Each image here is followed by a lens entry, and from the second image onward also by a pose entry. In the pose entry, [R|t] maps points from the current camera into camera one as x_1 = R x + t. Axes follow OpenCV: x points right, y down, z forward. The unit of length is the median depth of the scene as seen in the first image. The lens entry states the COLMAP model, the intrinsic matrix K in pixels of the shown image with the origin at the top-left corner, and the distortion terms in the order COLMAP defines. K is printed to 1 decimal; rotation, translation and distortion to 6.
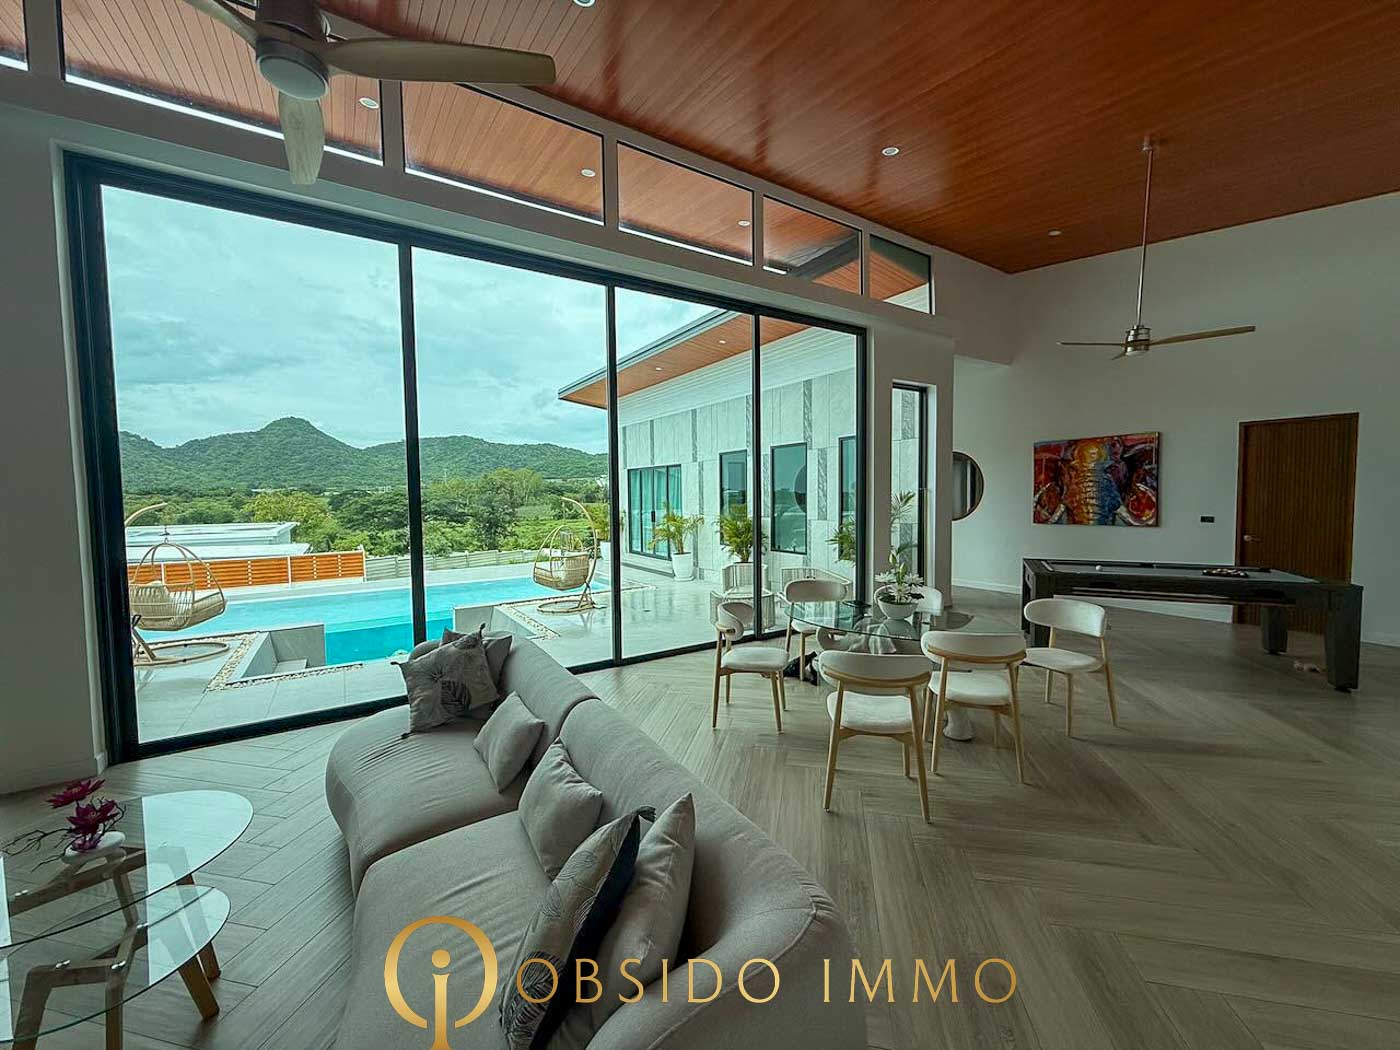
lens RADIAL K [[558.1, 0, 697.1], [0, 558.1, 522.6], [0, 0, 1]] dist [0.000744, 0.000545]
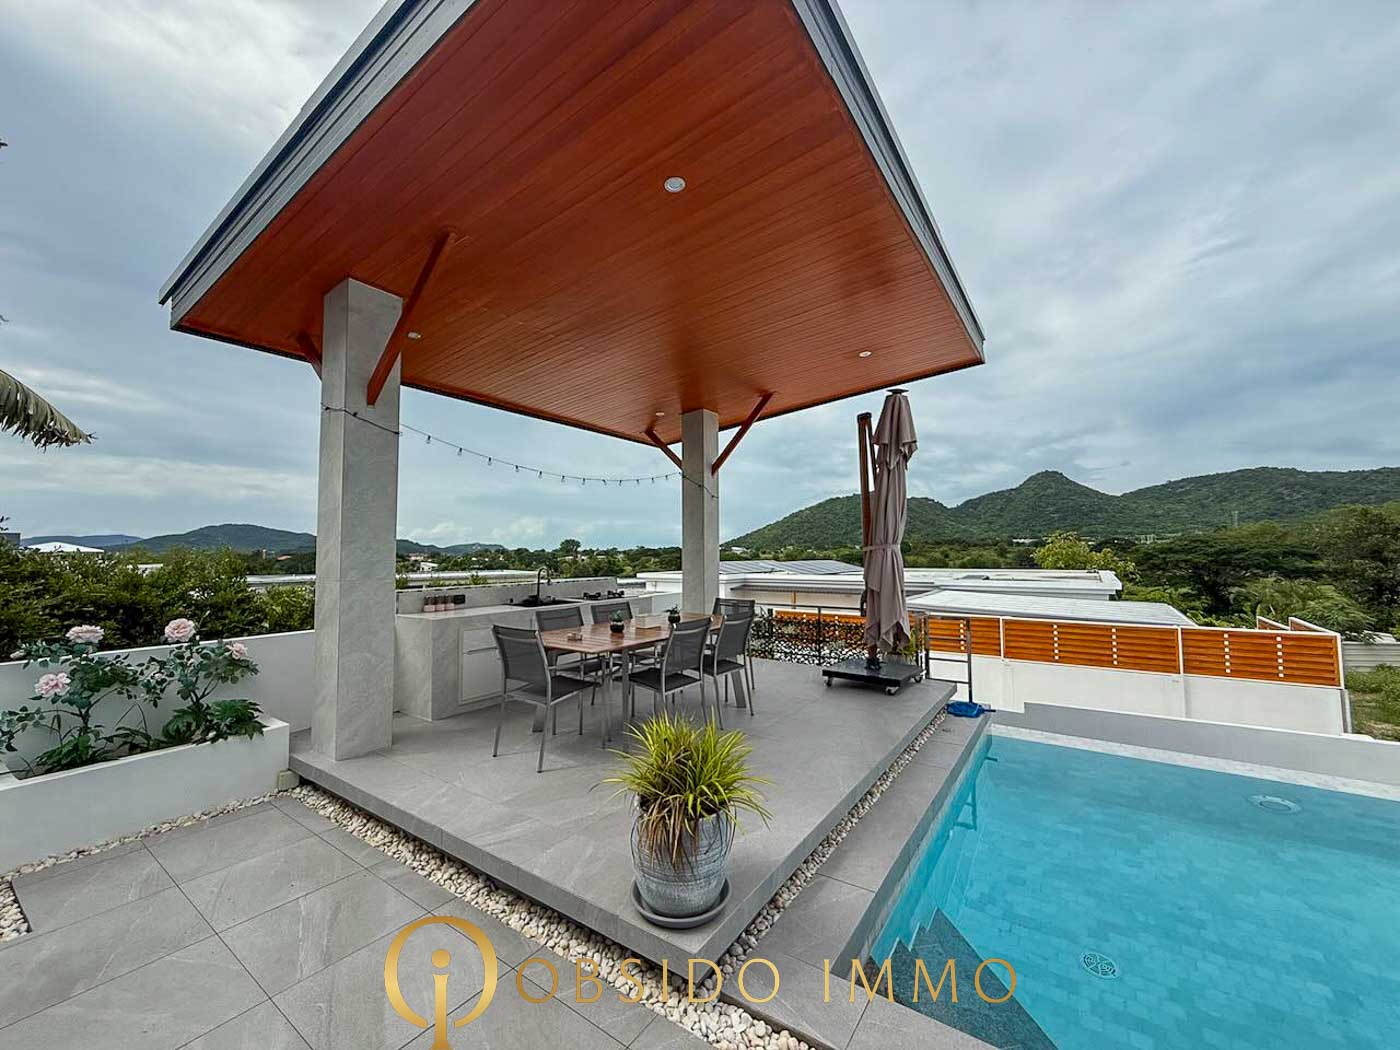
lens RADIAL K [[558.1, 0, 694.6], [0, 558.1, 520.4], [0, 0, 1]] dist [0.000744, 0.000545]
pose [[0.373852, -0.042827, -0.926499, -1.031618], [-0.043924, 0.996995, -0.063810, 0.019009], [0.926448, 0.064551, 0.370847, 0.822550]]
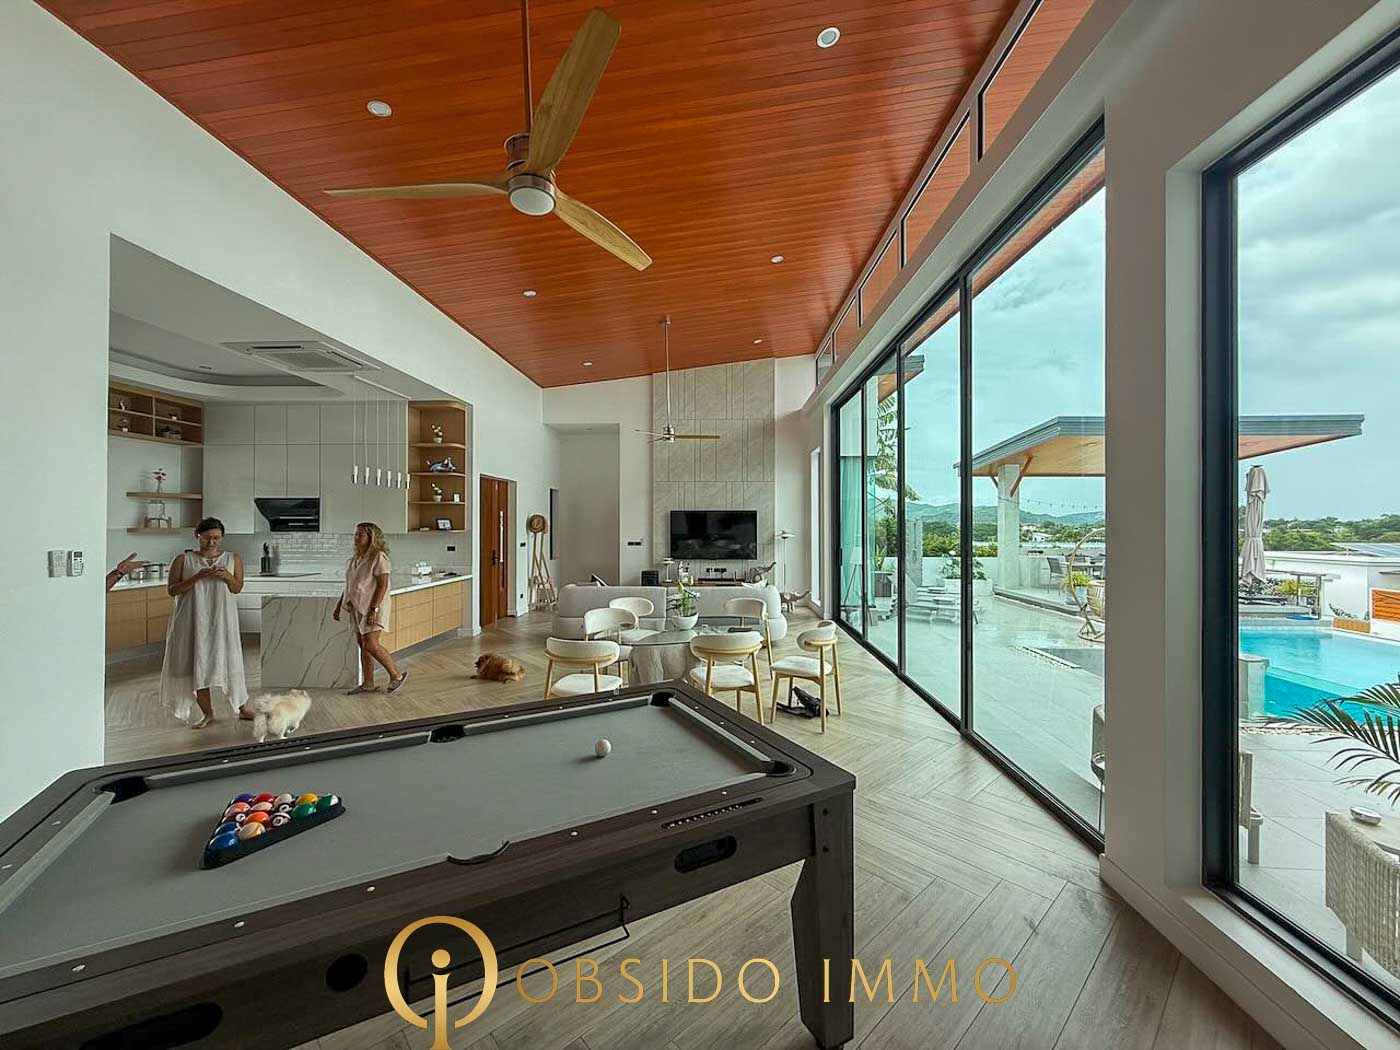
lens RADIAL K [[558.1, 0, 700.1], [0, 558.1, 524.3], [0, 0, 1]] dist [0.000744, 0.000545]
pose [[-0.573308, 0.013342, -0.819231, 0.758130], [-0.035989, 0.998492, 0.041447, -0.063237], [0.818549, 0.053245, -0.571964, 0.971341]]
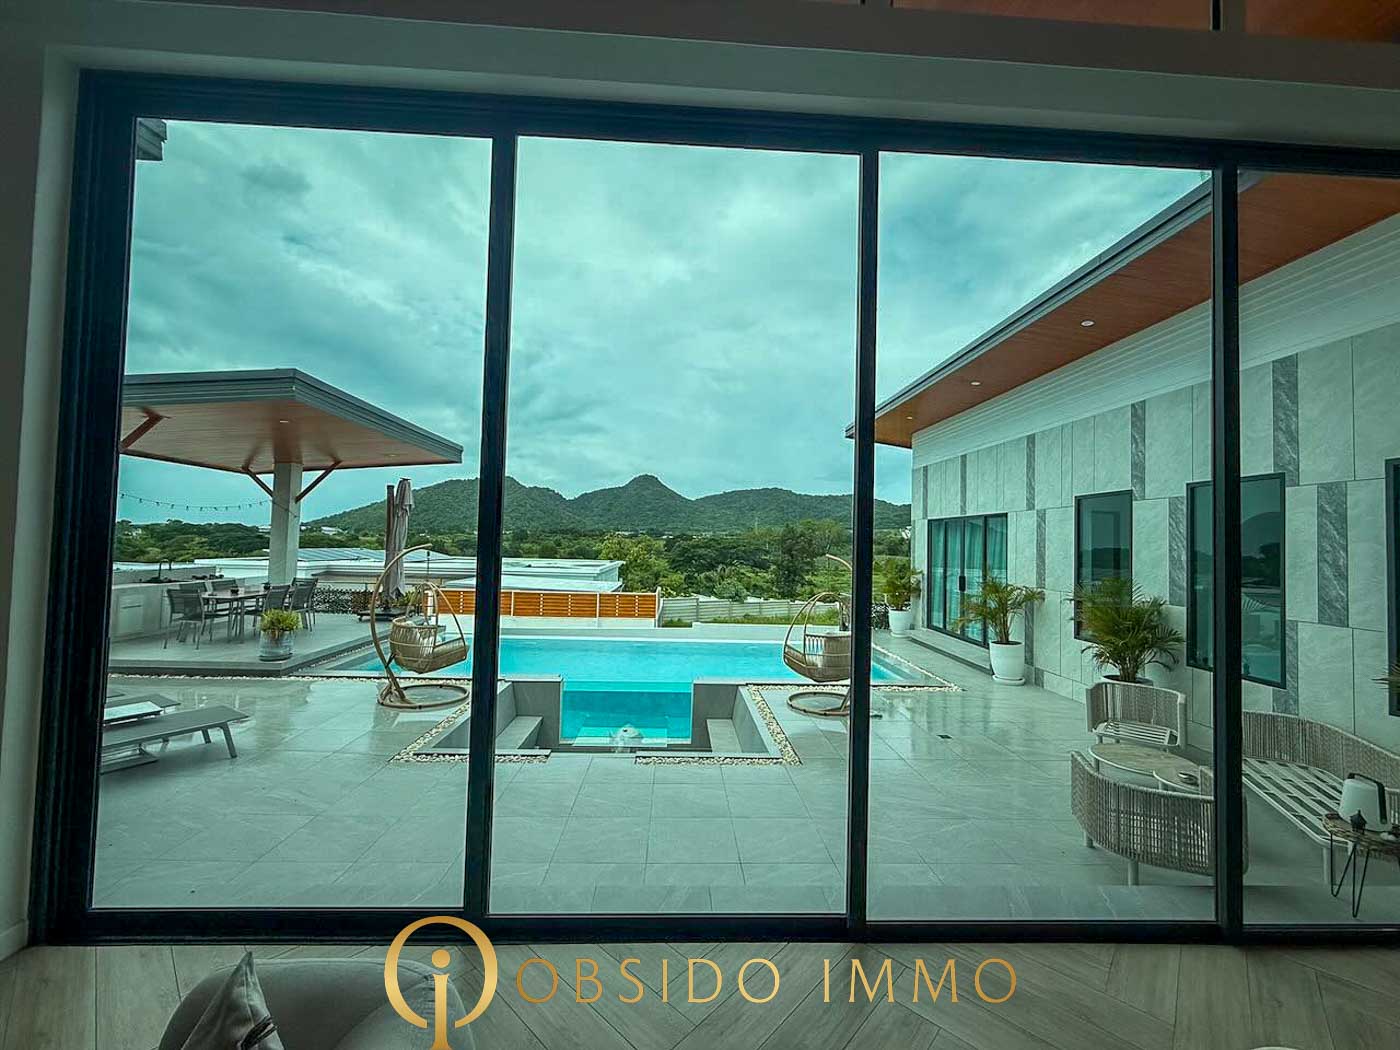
lens RADIAL K [[558.1, 0, 695.2], [0, 558.1, 523.8], [0, 0, 1]] dist [0.000744, 0.000545]
pose [[0.861295, 0.019366, -0.507735, -0.019824], [-0.063794, 0.995488, -0.070248, -0.031960], [0.504084, 0.092895, 0.858644, 0.370937]]
